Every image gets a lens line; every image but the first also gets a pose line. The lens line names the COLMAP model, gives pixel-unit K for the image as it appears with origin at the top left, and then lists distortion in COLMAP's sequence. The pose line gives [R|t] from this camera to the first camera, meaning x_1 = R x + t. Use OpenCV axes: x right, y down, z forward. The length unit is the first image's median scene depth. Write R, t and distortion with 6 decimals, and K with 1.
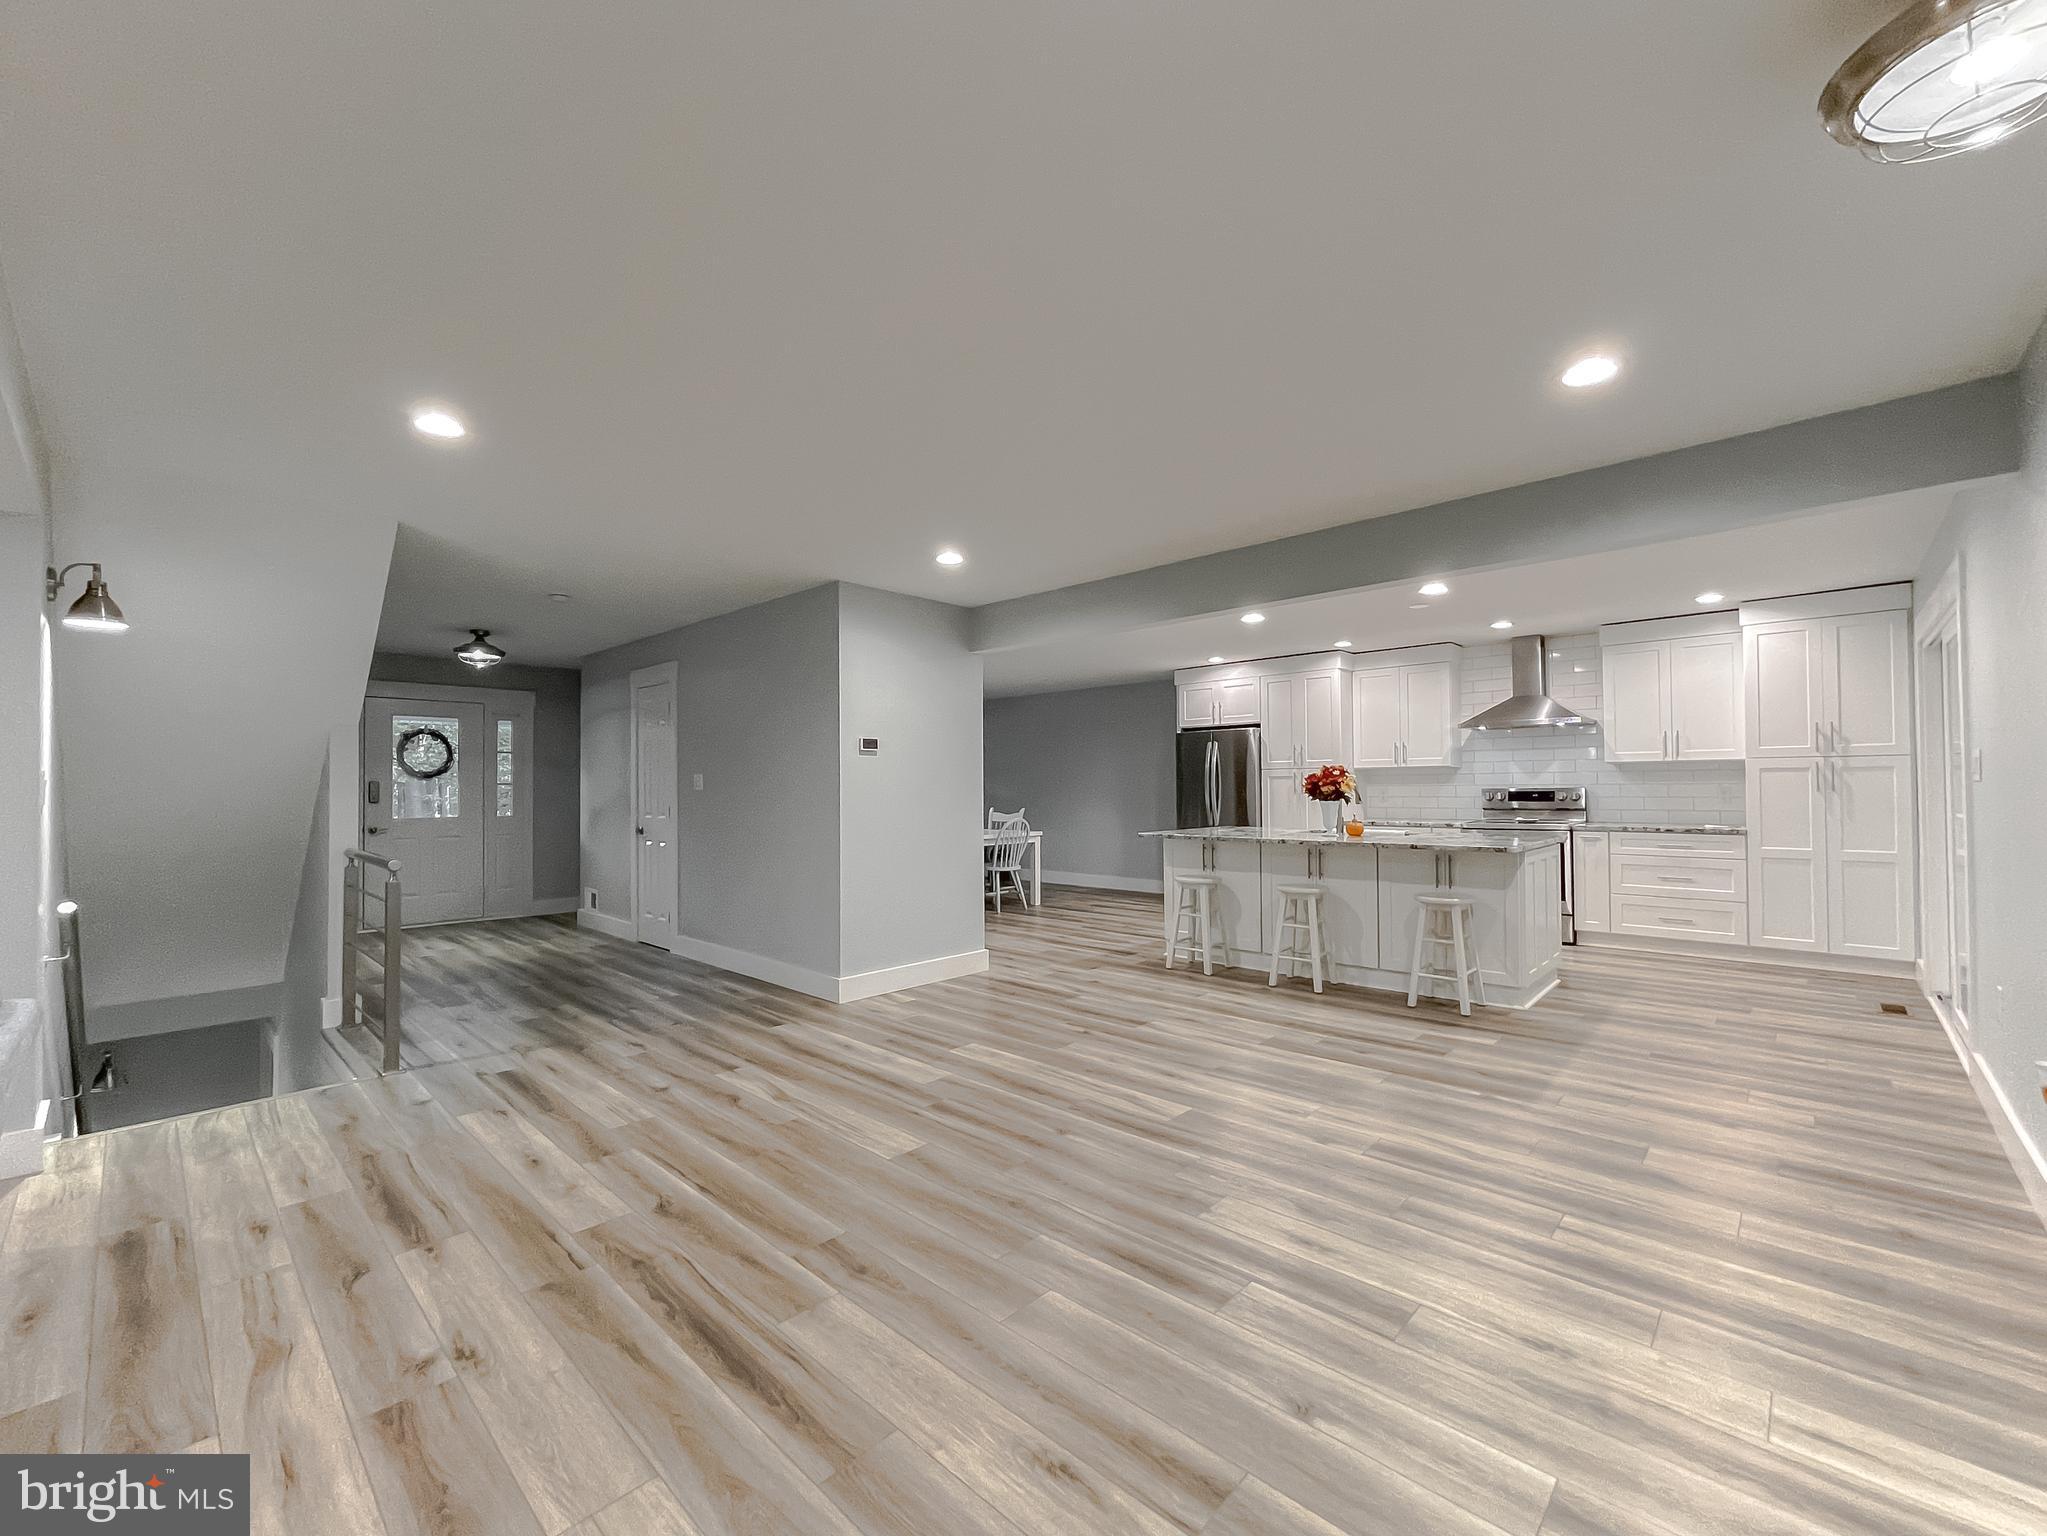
lens RADIAL K [[844.2, 0, 1023.5], [0, 844.2, 768.0], [0, 0, 1]] dist [0.001688, 0.000418]
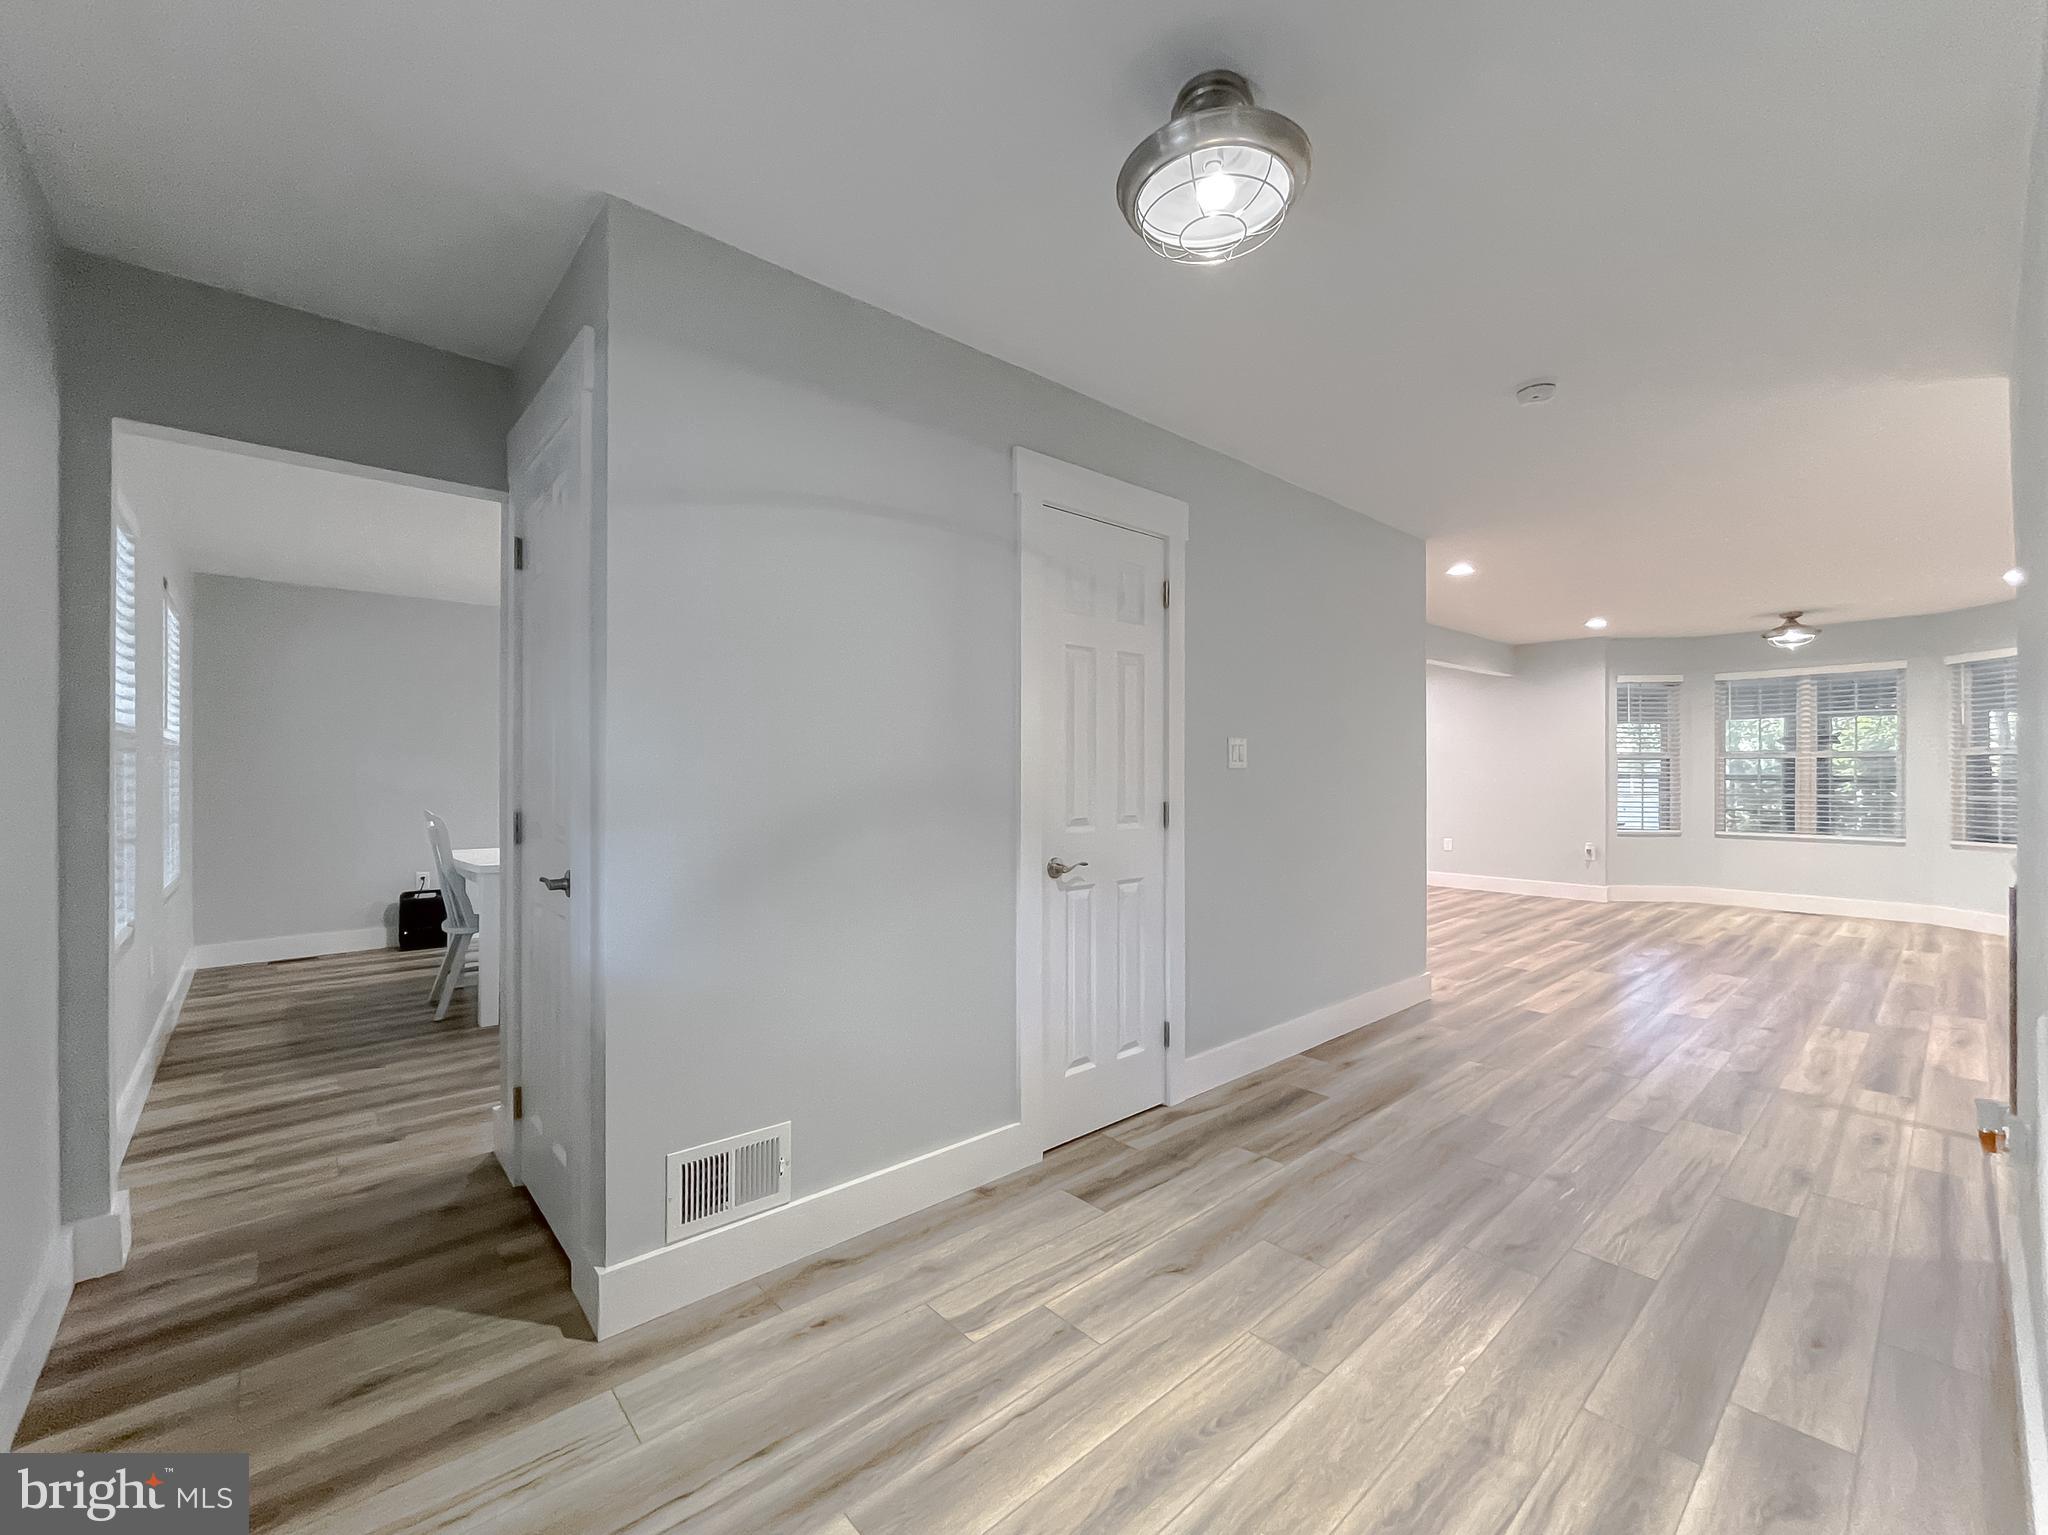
lens RADIAL K [[844.6, 0, 1024.0], [0, 844.6, 767.5], [0, 0, 1]] dist [0.001688, 0.000418]
pose [[0.091098, 0.008088, 0.995809, -0.830052], [-0.019795, 0.999784, -0.006310, 0.030252], [-0.995645, -0.019138, 0.091239, 0.959287]]
